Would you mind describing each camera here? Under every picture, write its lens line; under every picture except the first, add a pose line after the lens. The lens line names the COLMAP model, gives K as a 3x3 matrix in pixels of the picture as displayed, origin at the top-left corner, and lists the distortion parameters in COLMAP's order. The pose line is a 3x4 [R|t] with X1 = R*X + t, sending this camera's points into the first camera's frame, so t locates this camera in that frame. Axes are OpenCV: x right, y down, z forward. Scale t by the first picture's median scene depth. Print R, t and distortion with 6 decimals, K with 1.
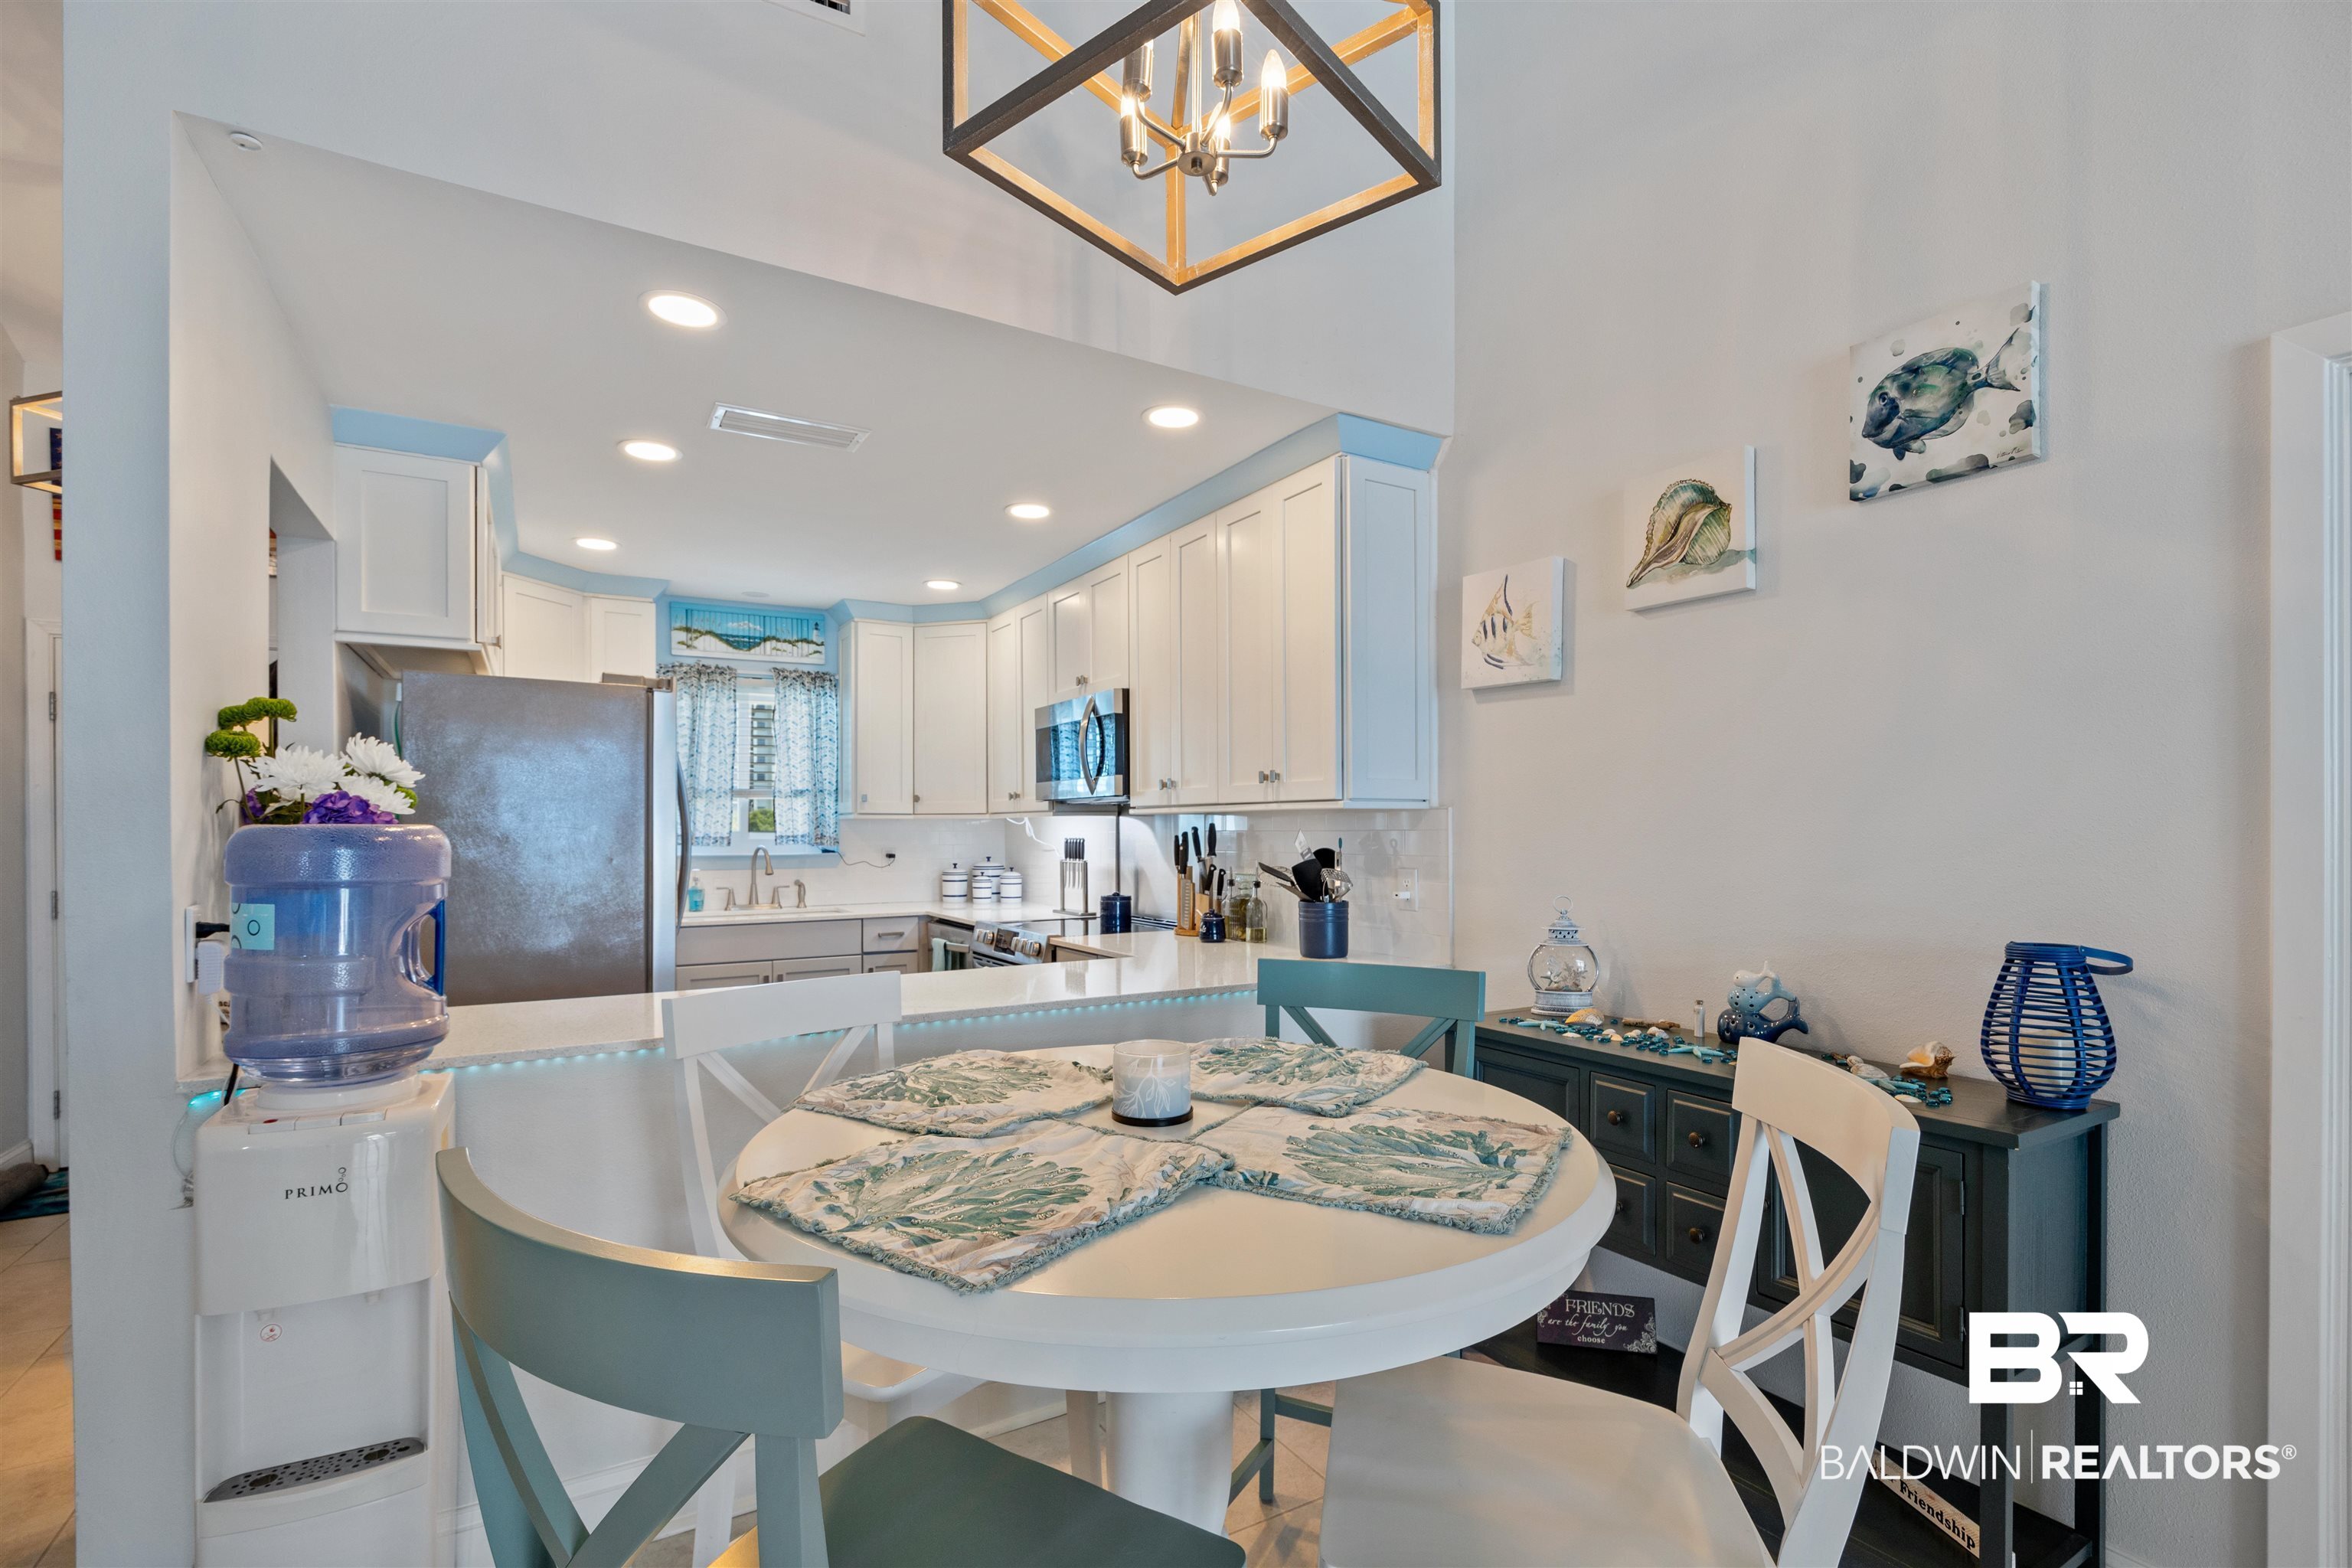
lens RADIAL K [[1036.5, 0, 1173.0], [0, 1036.5, 828.8], [0, 0, 1]] dist [-0.002030, -0.000121]
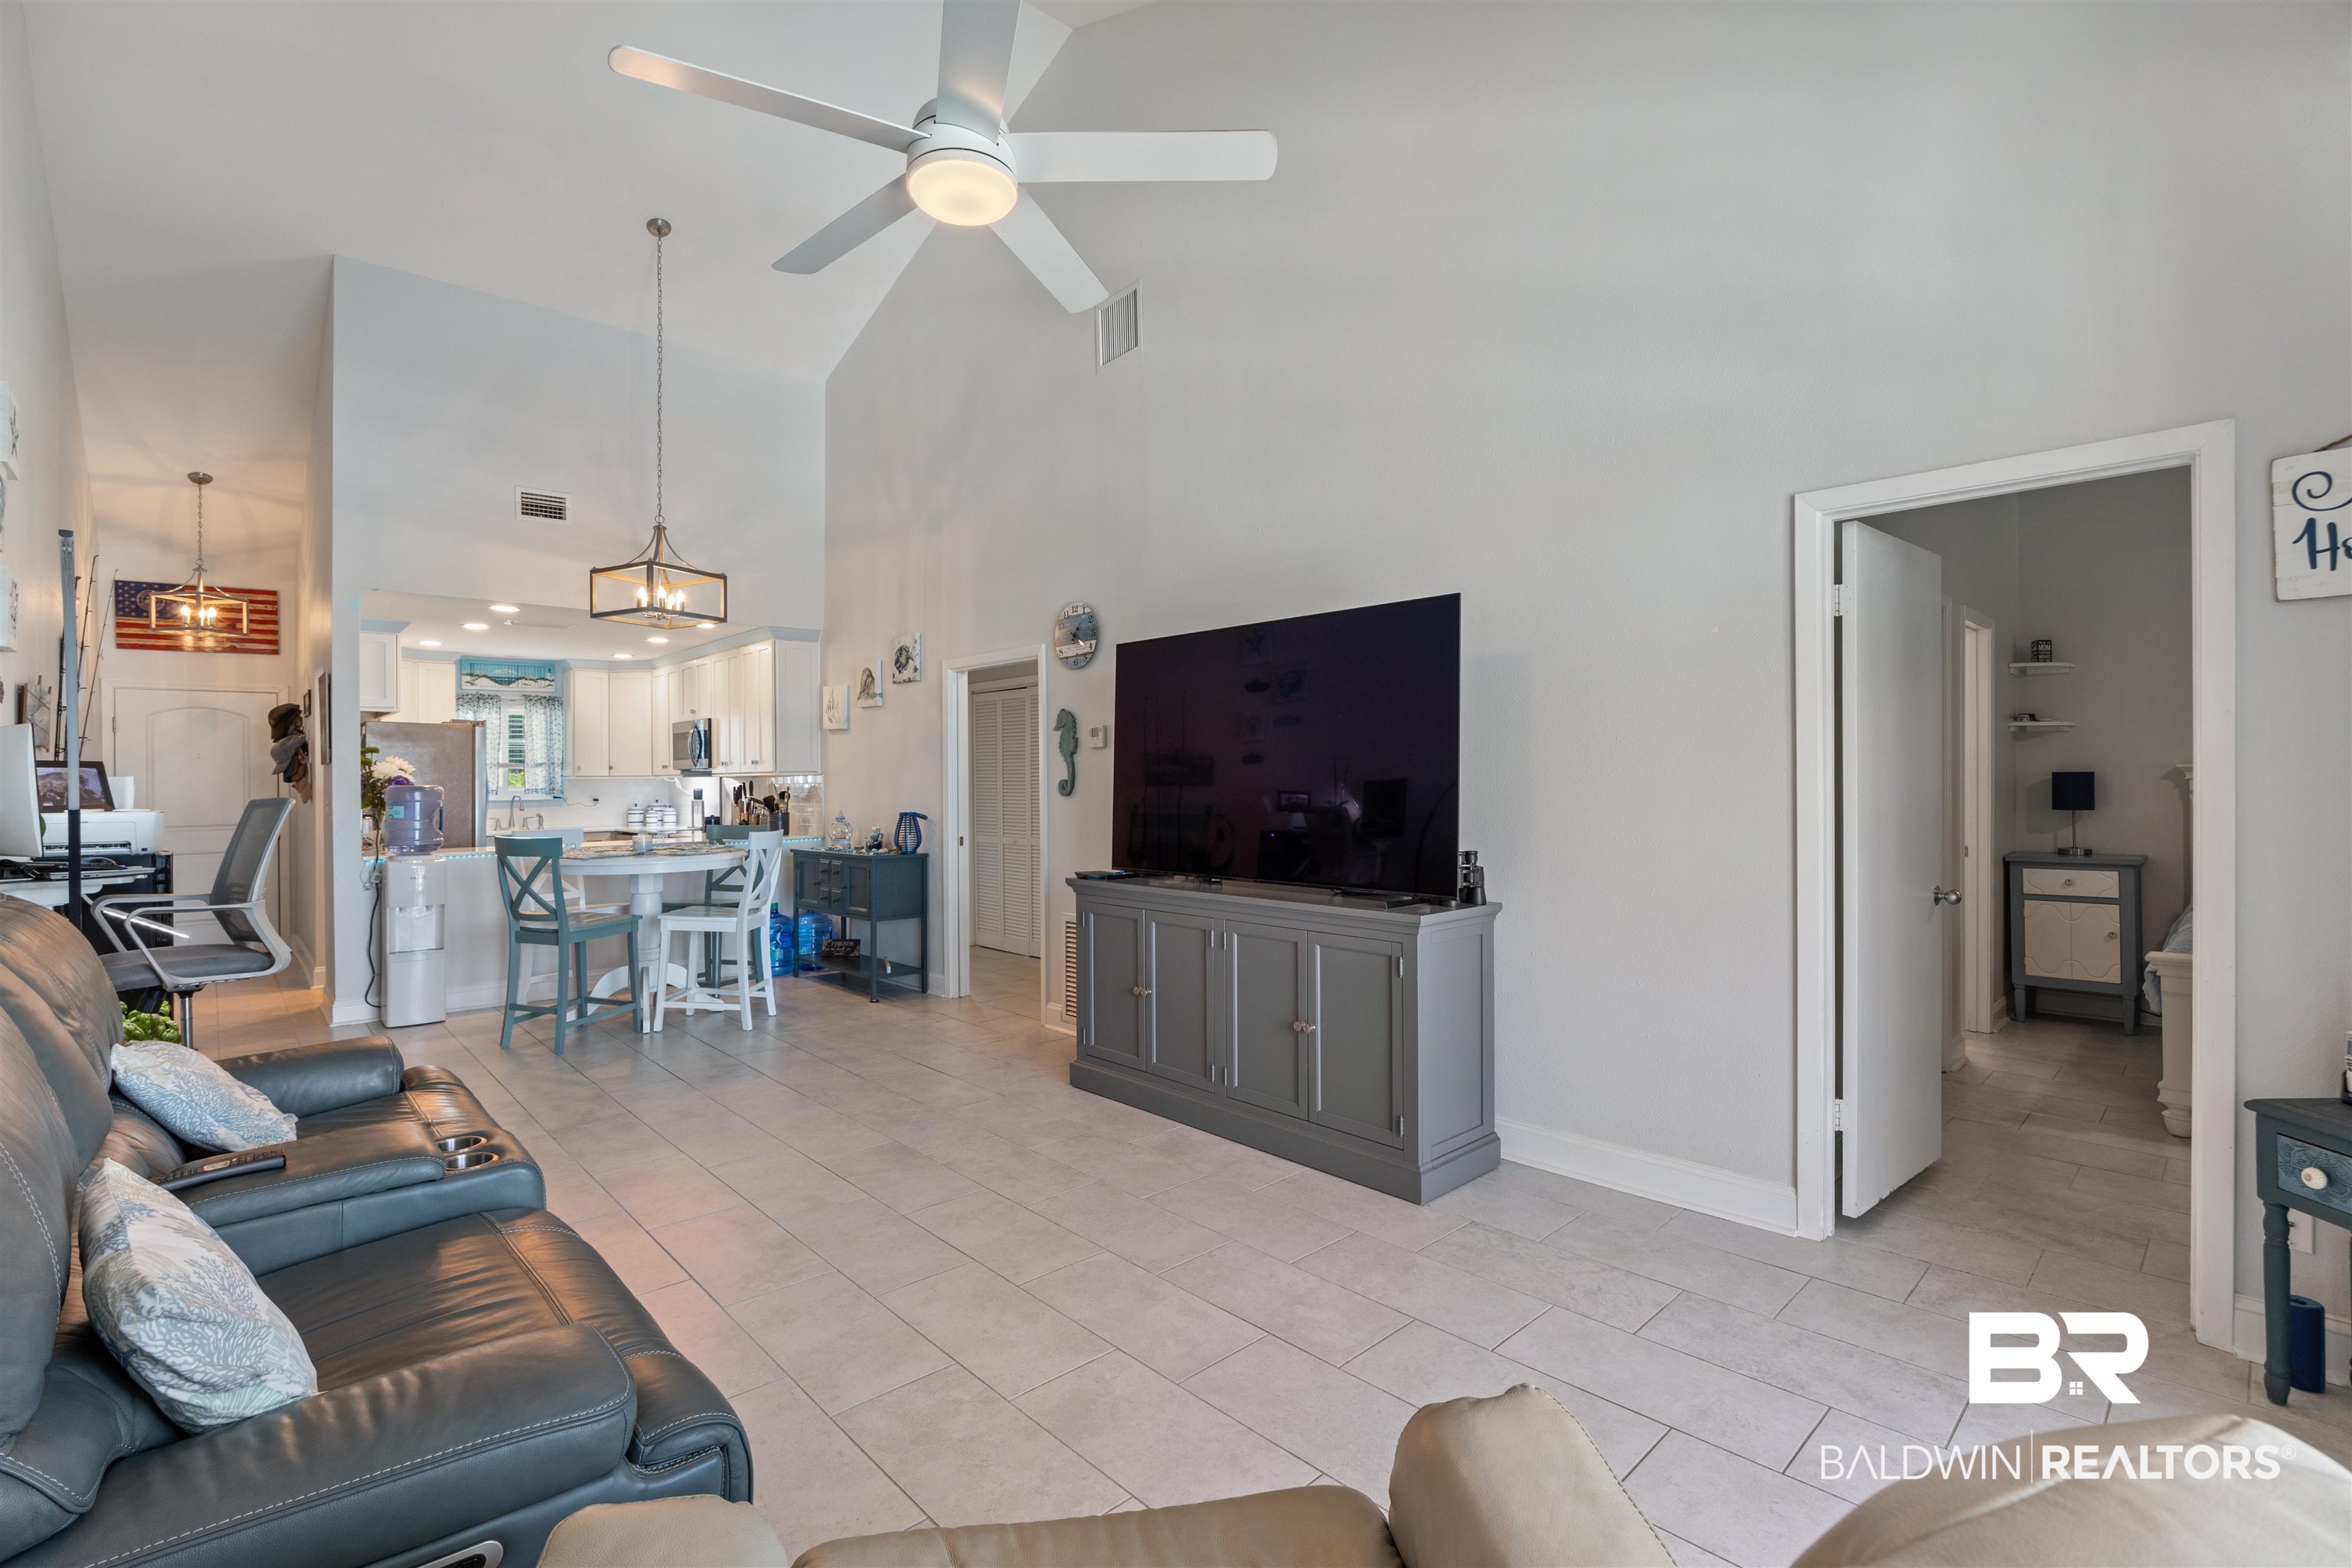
lens RADIAL K [[1093.9, 0, 1179.8], [0, 1093.9, 776.6], [0, 0, 1]] dist [0.001079, 0.000080]
pose [[0.980551, -0.006412, 0.196158, 0.362880], [0.007232, 0.999968, -0.003463, -0.000032], [-0.196130, 0.004814, 0.980566, -1.100609]]
